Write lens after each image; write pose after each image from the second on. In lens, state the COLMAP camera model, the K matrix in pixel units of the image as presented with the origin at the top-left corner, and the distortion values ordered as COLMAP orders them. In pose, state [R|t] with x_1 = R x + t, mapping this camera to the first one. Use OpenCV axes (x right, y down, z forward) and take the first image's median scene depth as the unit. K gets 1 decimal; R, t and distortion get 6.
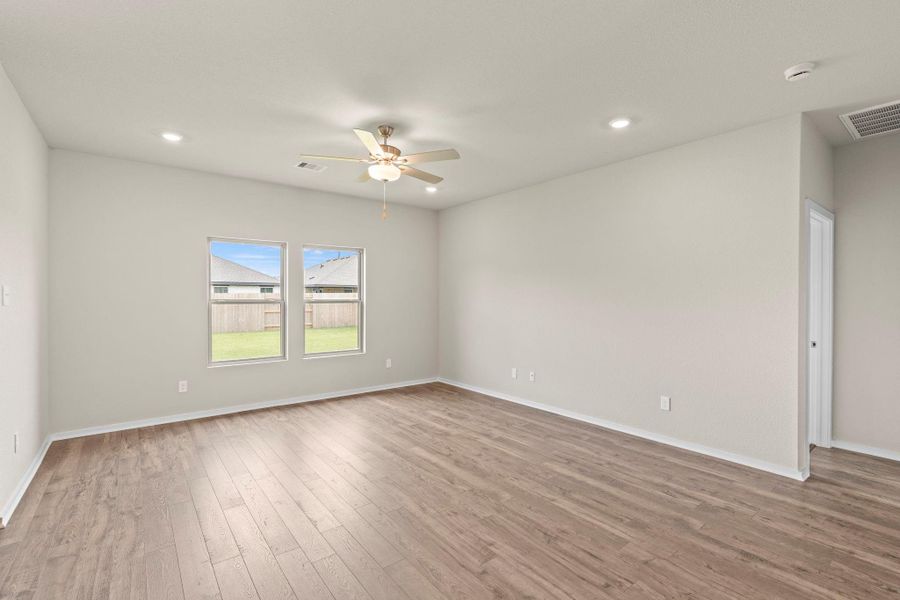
lens RADIAL K [[407.0, 0, 455.1], [0, 407.0, 294.3], [0, 0, 1]] dist [-0.005592, -0.000023]
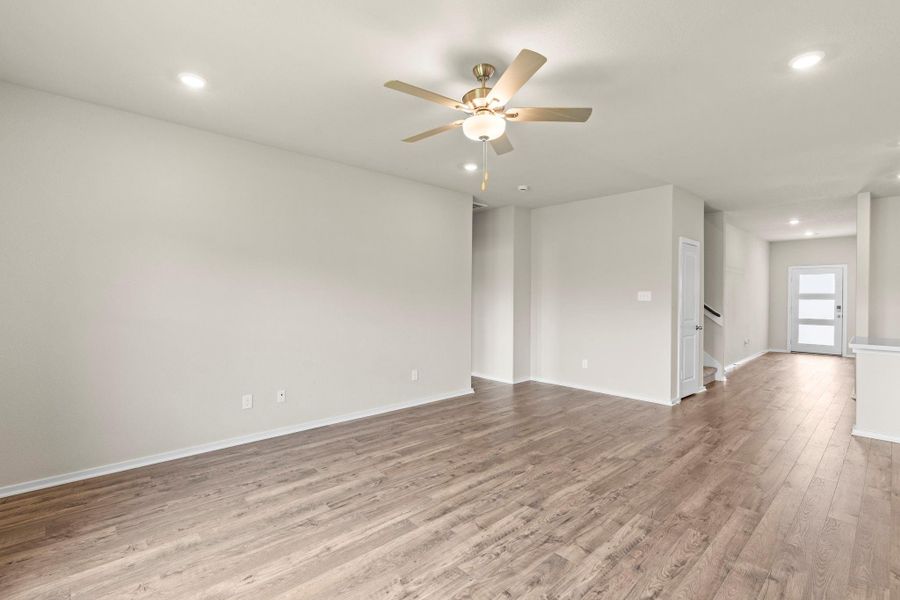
lens RADIAL K [[407.0, 0, 451.1], [0, 407.0, 300.5], [0, 0, 1]] dist [-0.005592, -0.000023]
pose [[-0.067450, -0.015450, 0.997603, -0.774271], [-0.015463, 0.999776, 0.014438, 0.004043], [-0.997603, -0.014452, -0.067674, 0.938090]]
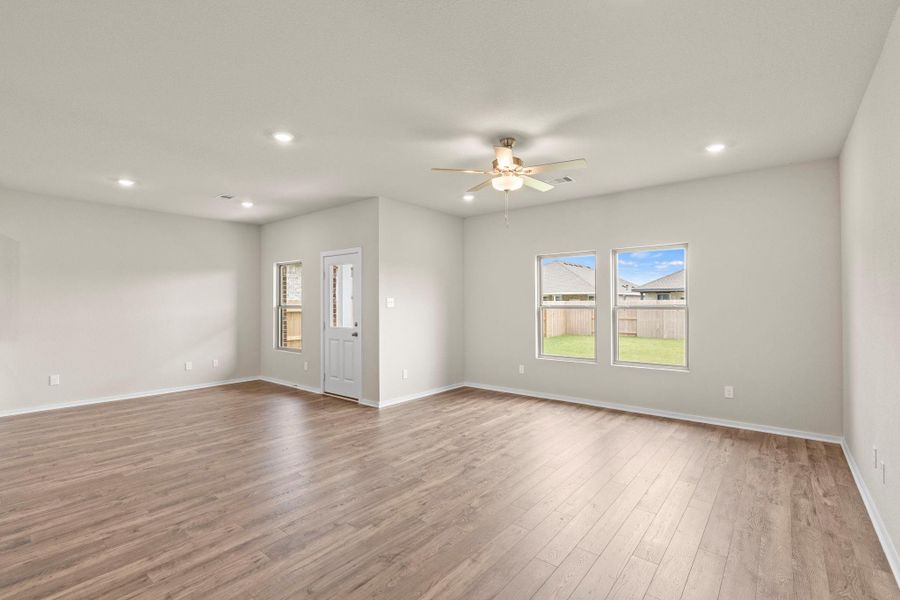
lens RADIAL K [[407.0, 0, 453.5], [0, 407.0, 301.5], [0, 0, 1]] dist [-0.005592, -0.000023]
pose [[0.217985, -0.008845, -0.975912, 0.683908], [0.013435, 0.999891, -0.006061, 0.005148], [0.975860, -0.011790, 0.218080, 0.540229]]
